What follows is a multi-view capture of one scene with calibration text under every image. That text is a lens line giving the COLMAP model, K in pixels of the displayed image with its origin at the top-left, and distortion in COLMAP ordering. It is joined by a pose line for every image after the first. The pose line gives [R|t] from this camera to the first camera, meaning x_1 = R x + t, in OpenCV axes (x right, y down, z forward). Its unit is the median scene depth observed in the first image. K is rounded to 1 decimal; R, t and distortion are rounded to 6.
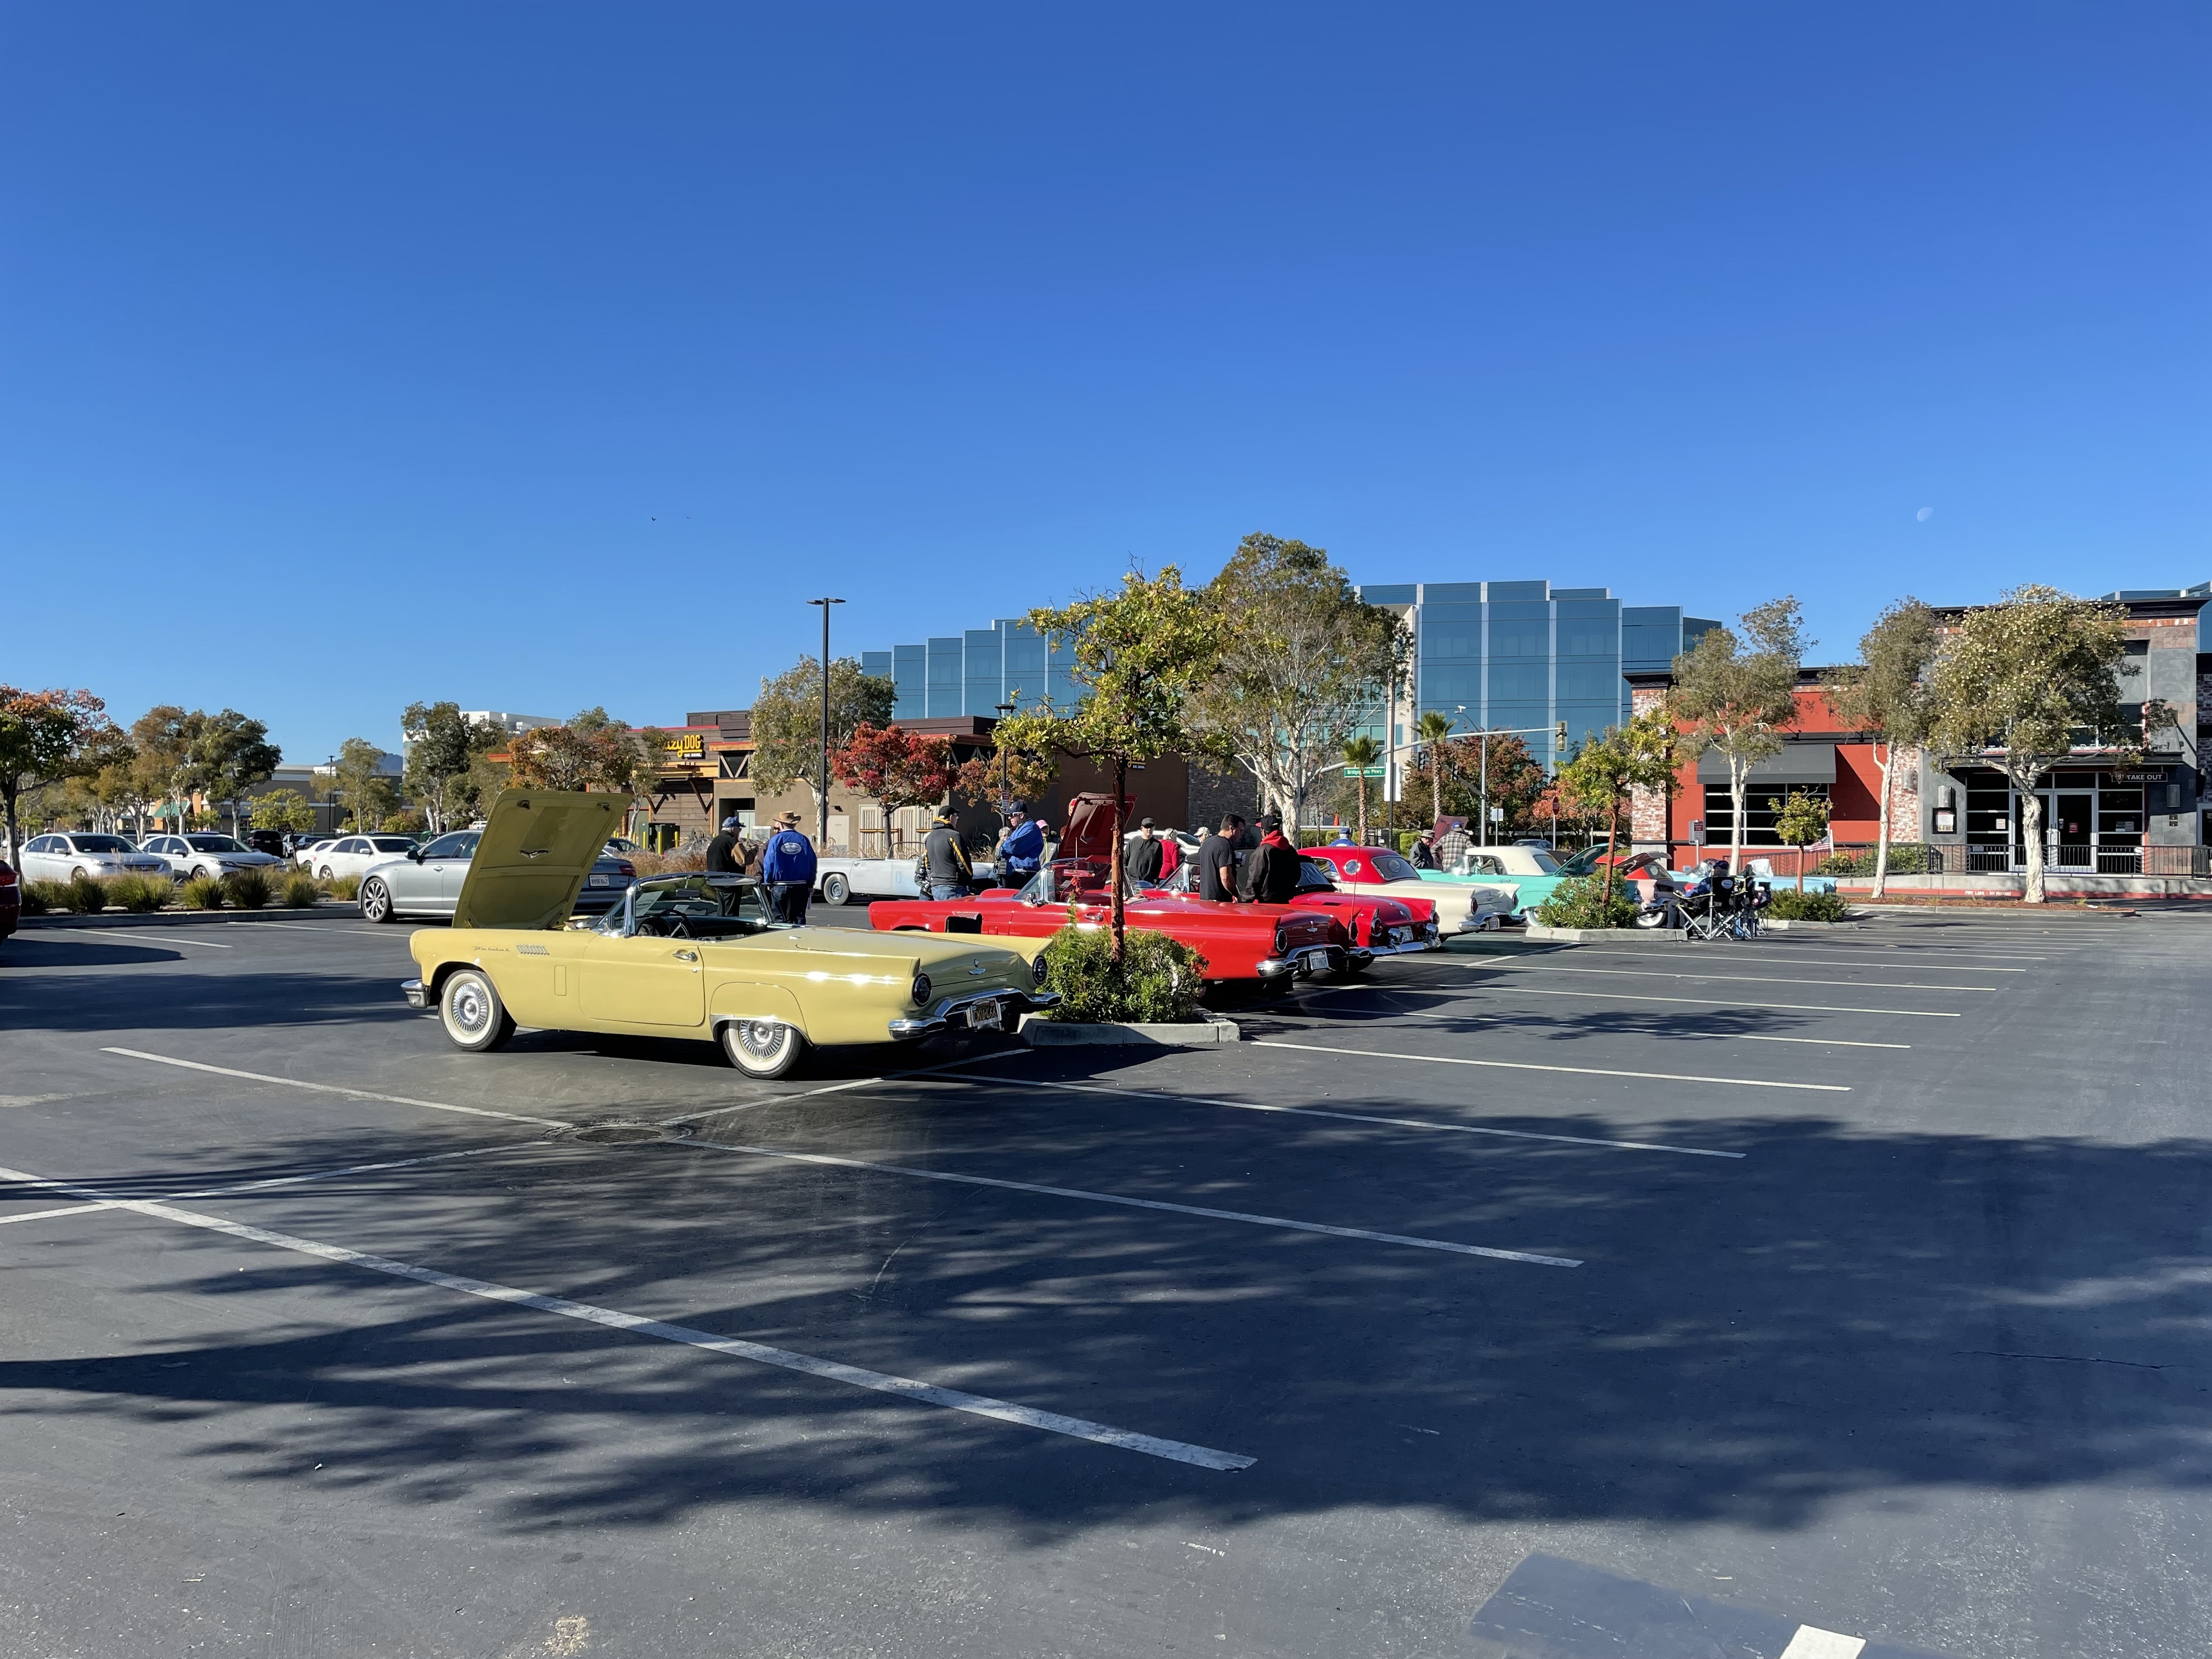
lens RADIAL K [[1708.3, 0, 1106.0], [0, 1708.3, 829.5], [0, 0, 1]] dist [0.050020, -0.004887]
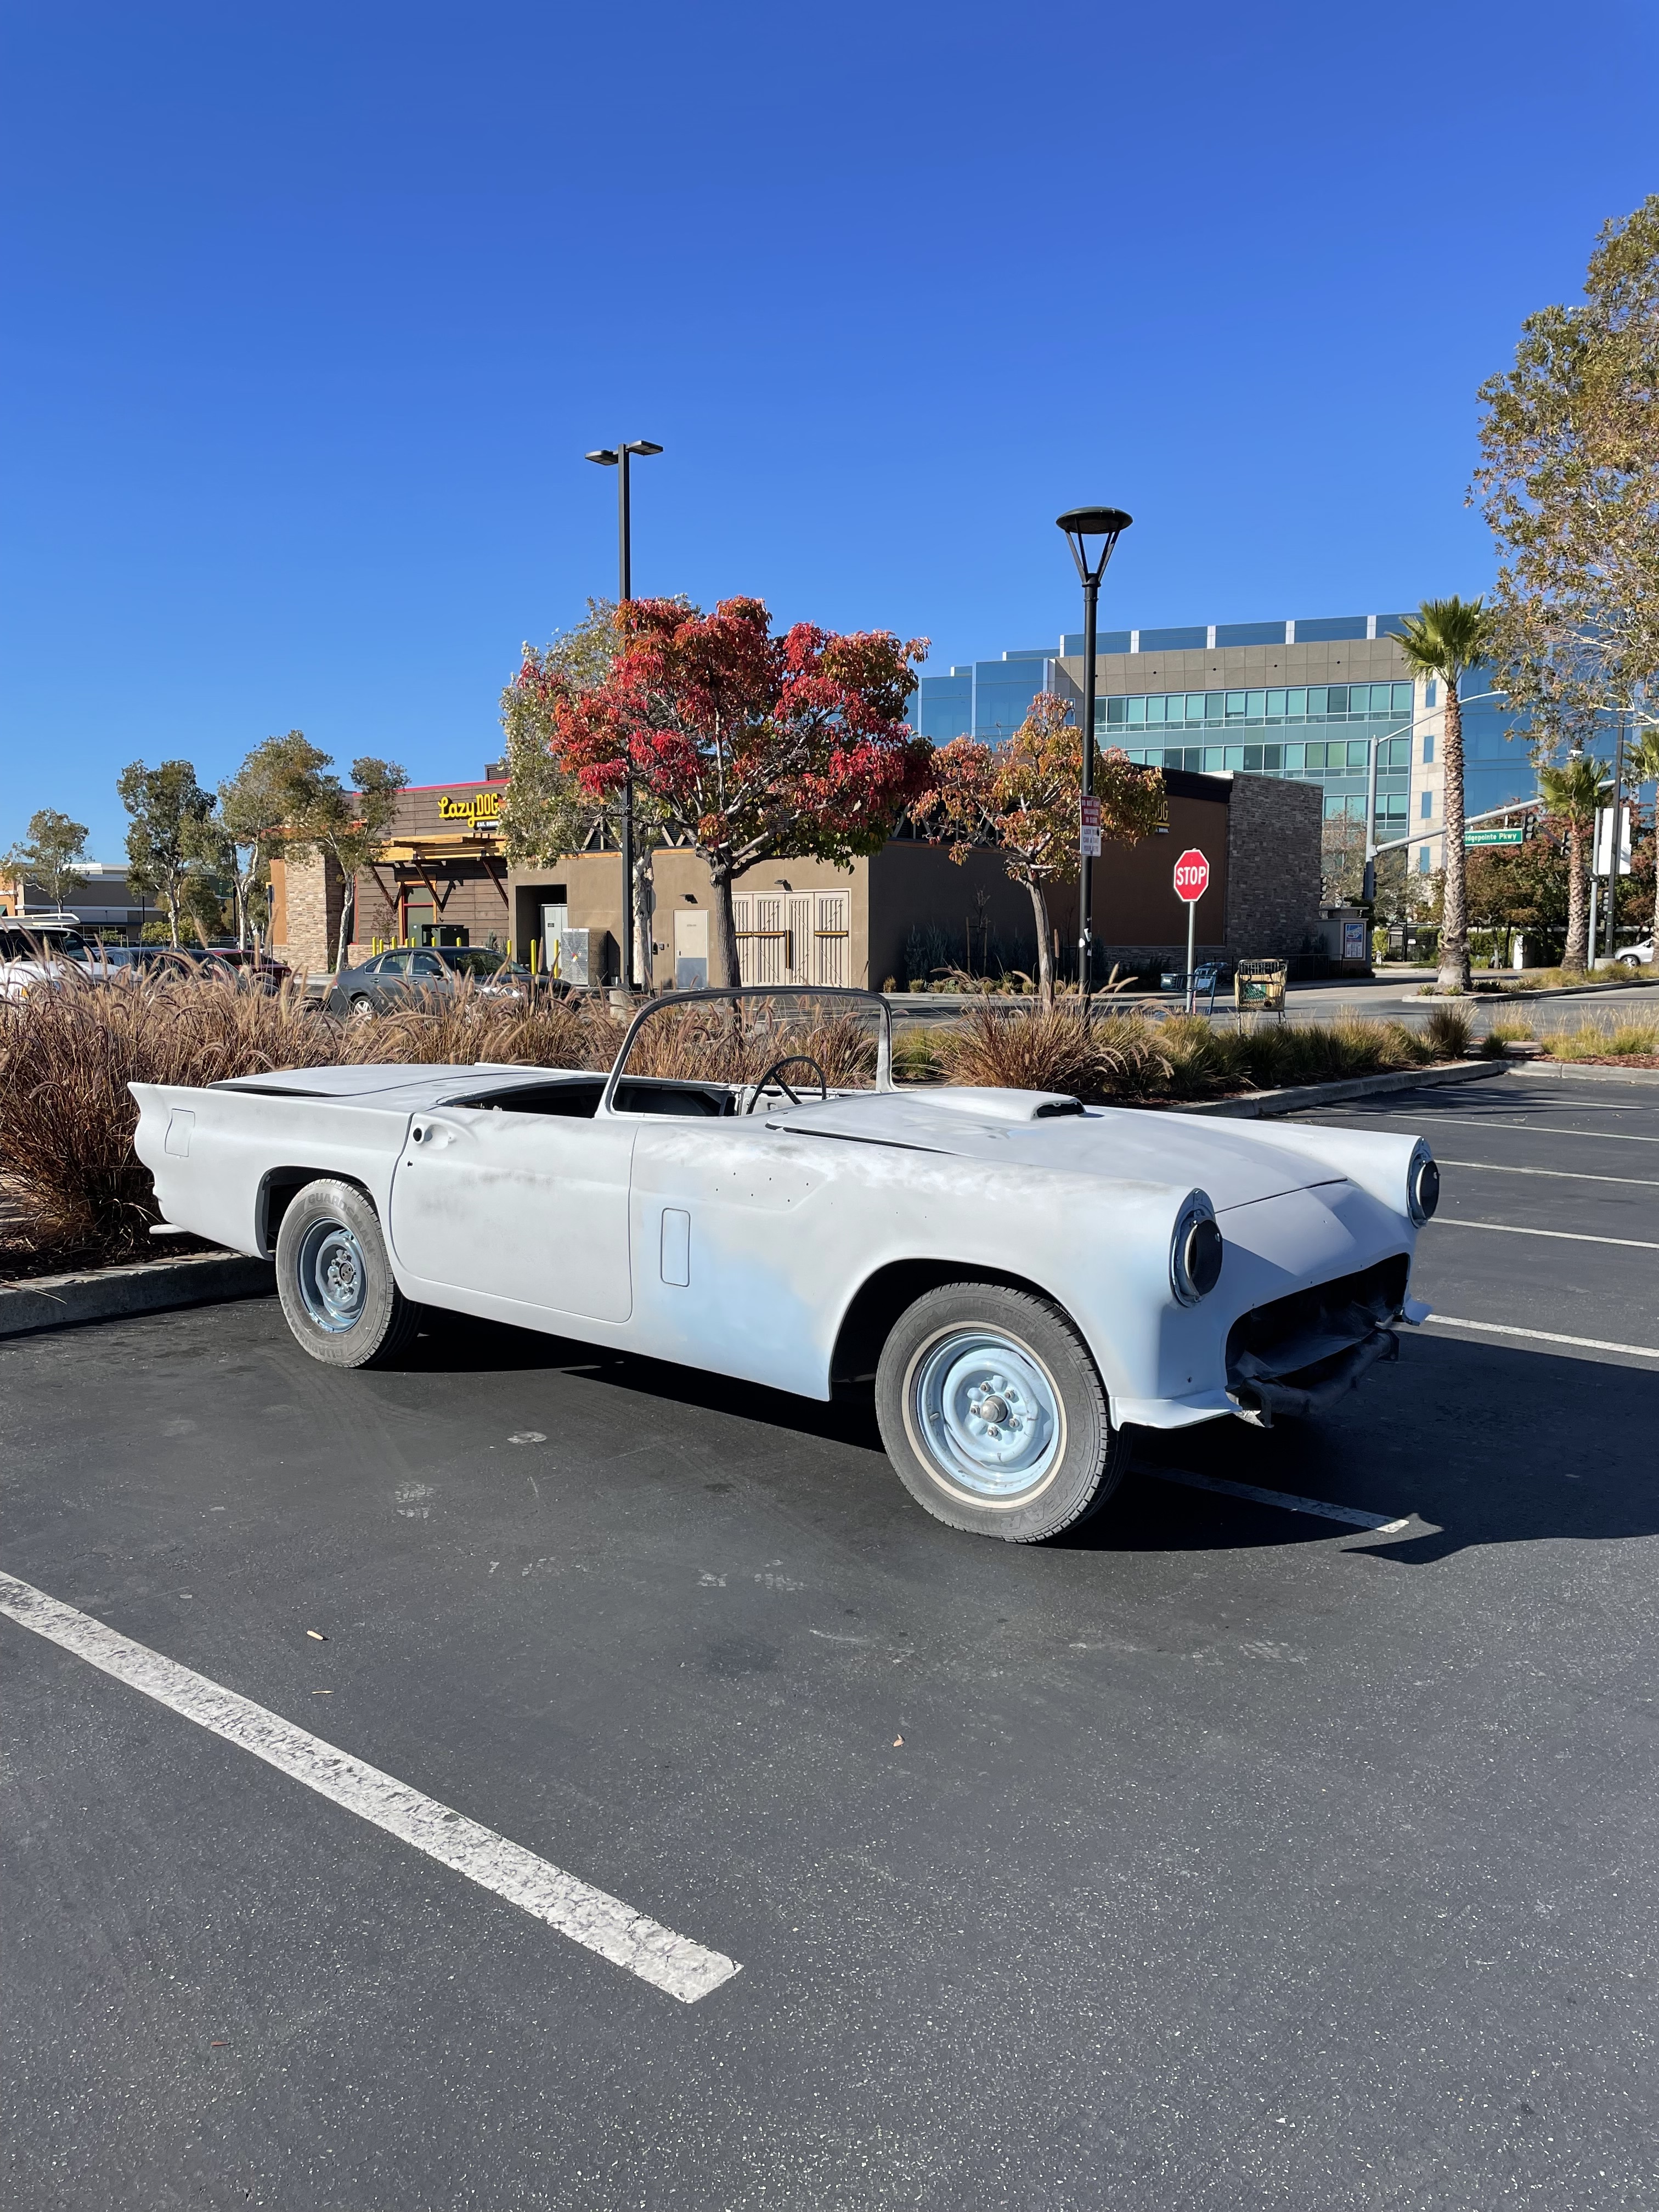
lens RADIAL K [[1708.3, 0, 829.5], [0, 1708.3, 1106.0], [0, 0, 1]] dist [0.050020, -0.004887]
pose [[0.994626, 0.002379, -0.103506, -0.037986], [0.008068, 0.994916, 0.100389, 0.000800], [0.103218, -0.100684, 0.989550, 0.349145]]
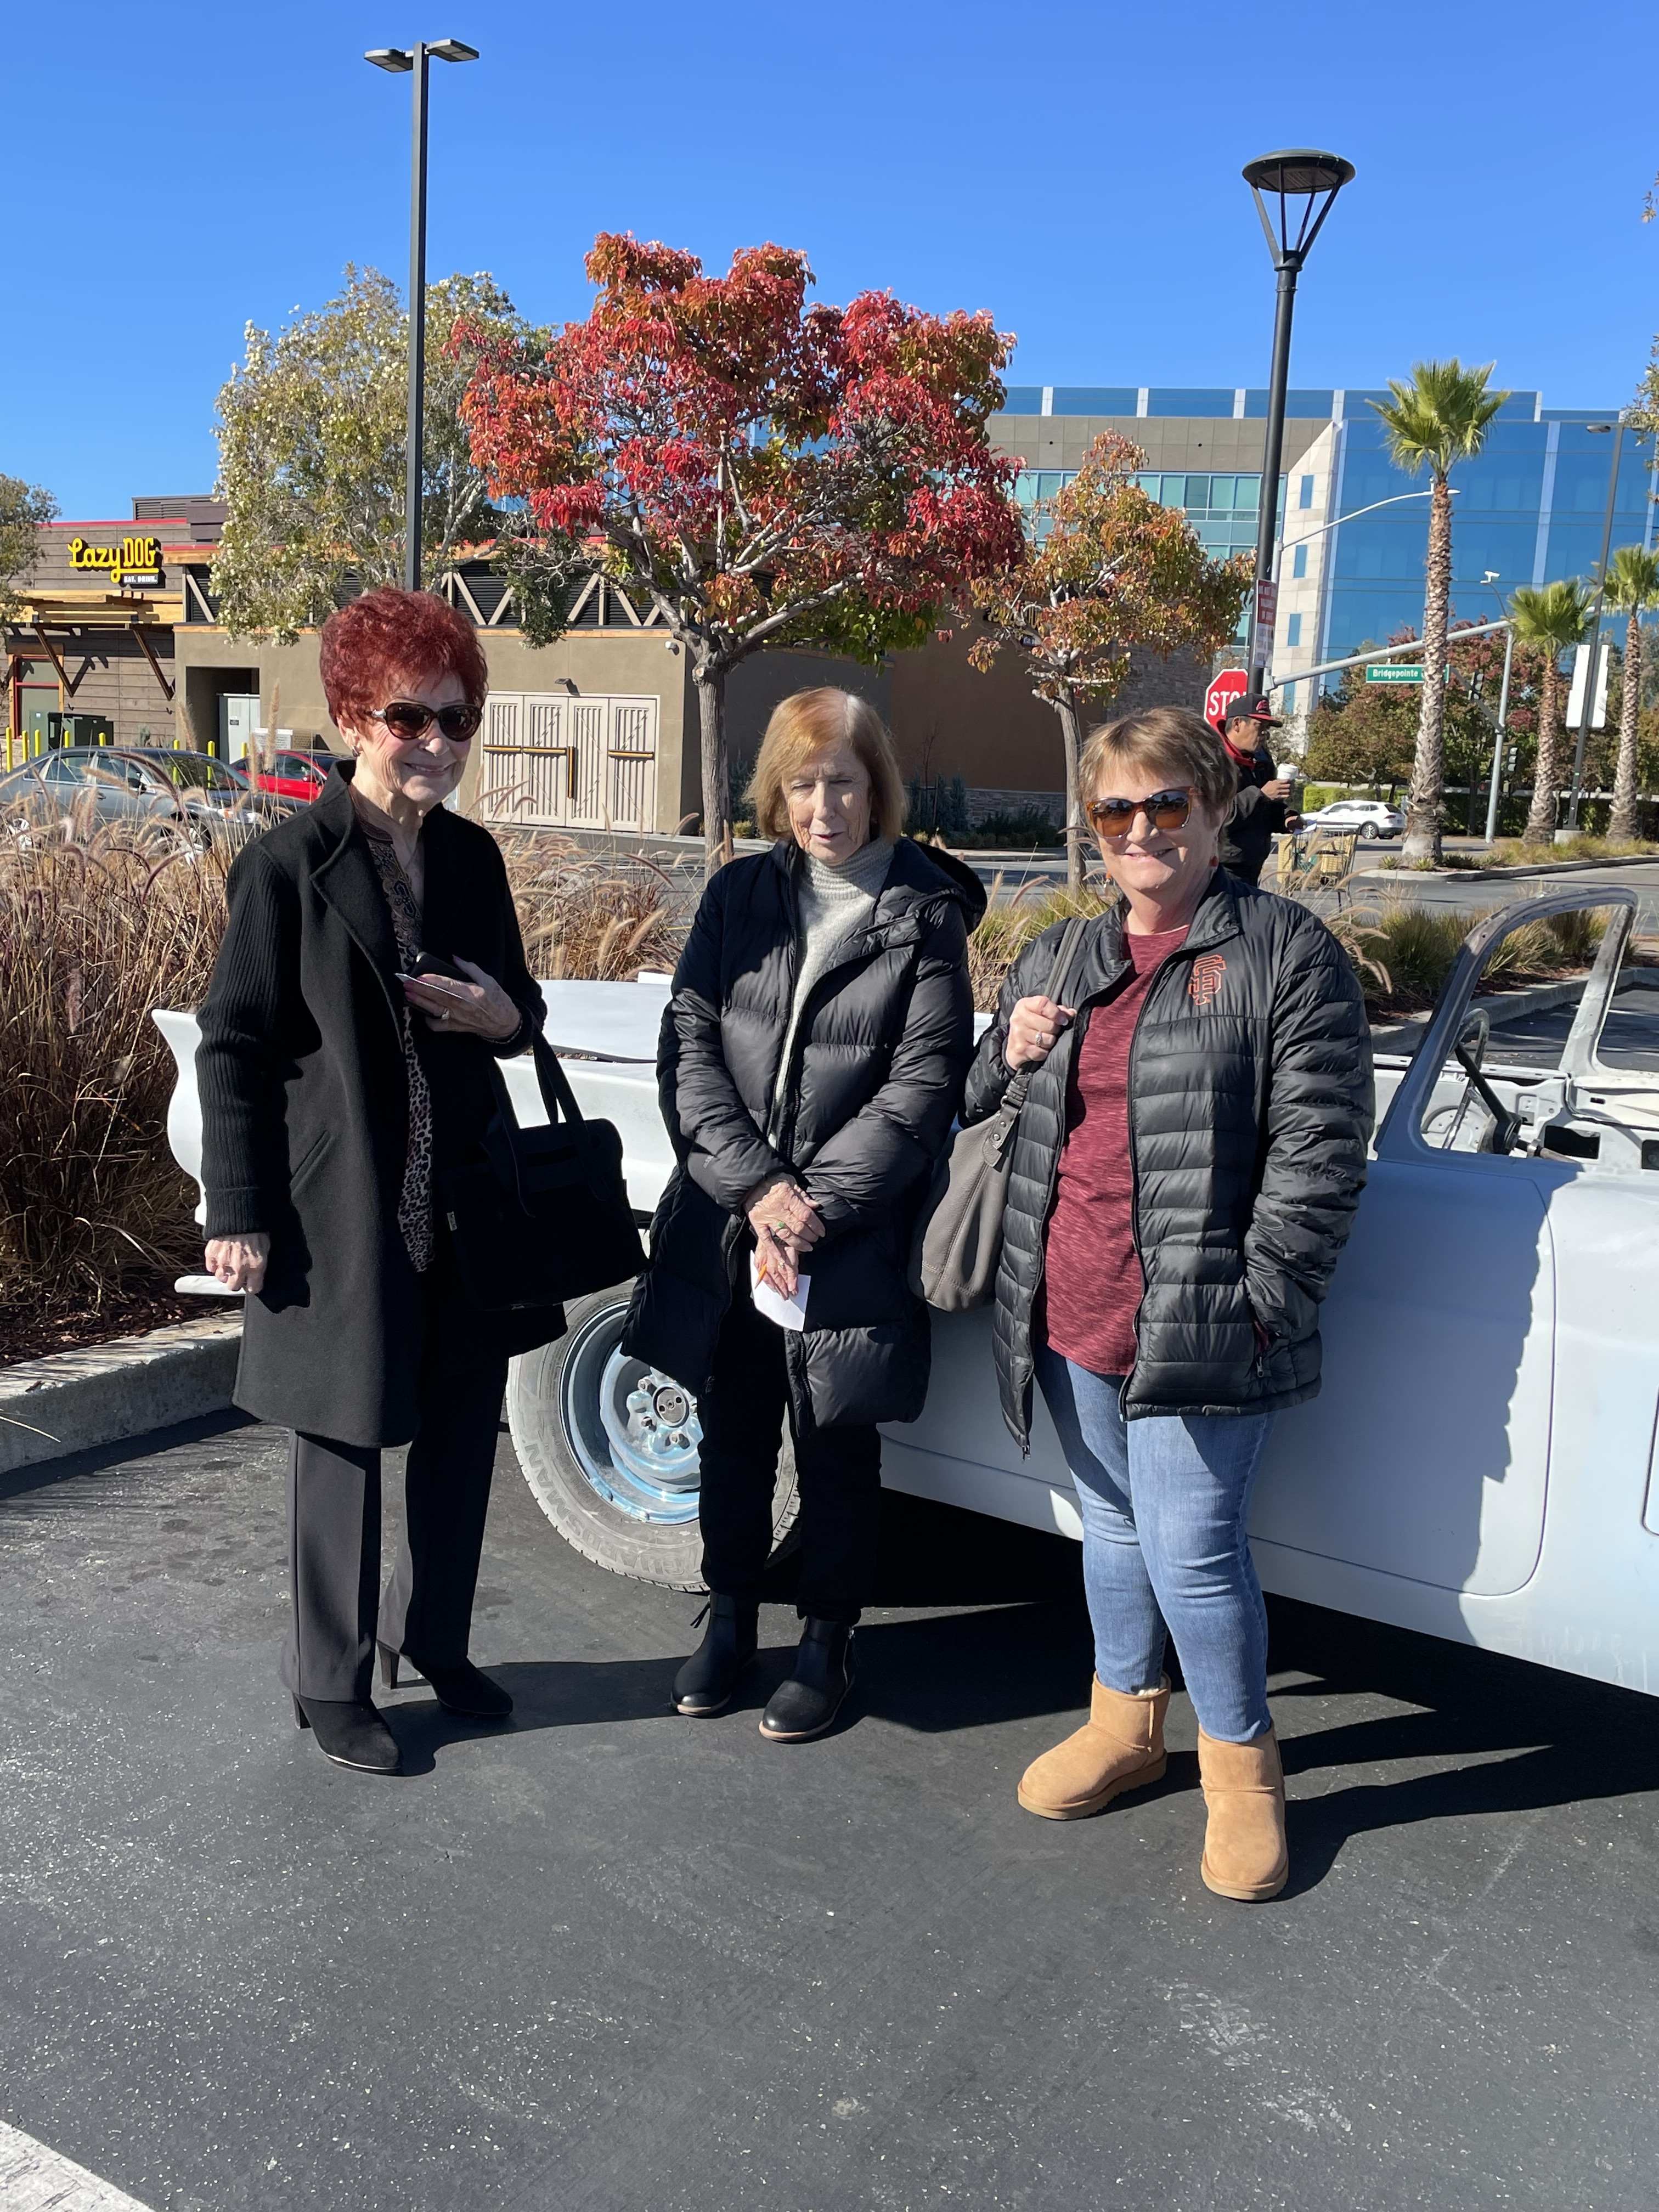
lens RADIAL K [[2111.6, 0, 829.5], [0, 2111.6, 1106.0], [0, 0, 1]] dist [0.064032, -0.043430]
pose [[0.998581, 0.033346, 0.041523, -0.063948], [-0.039586, 0.986342, 0.159885, 0.000940], [-0.035625, -0.161301, 0.986262, 0.372956]]
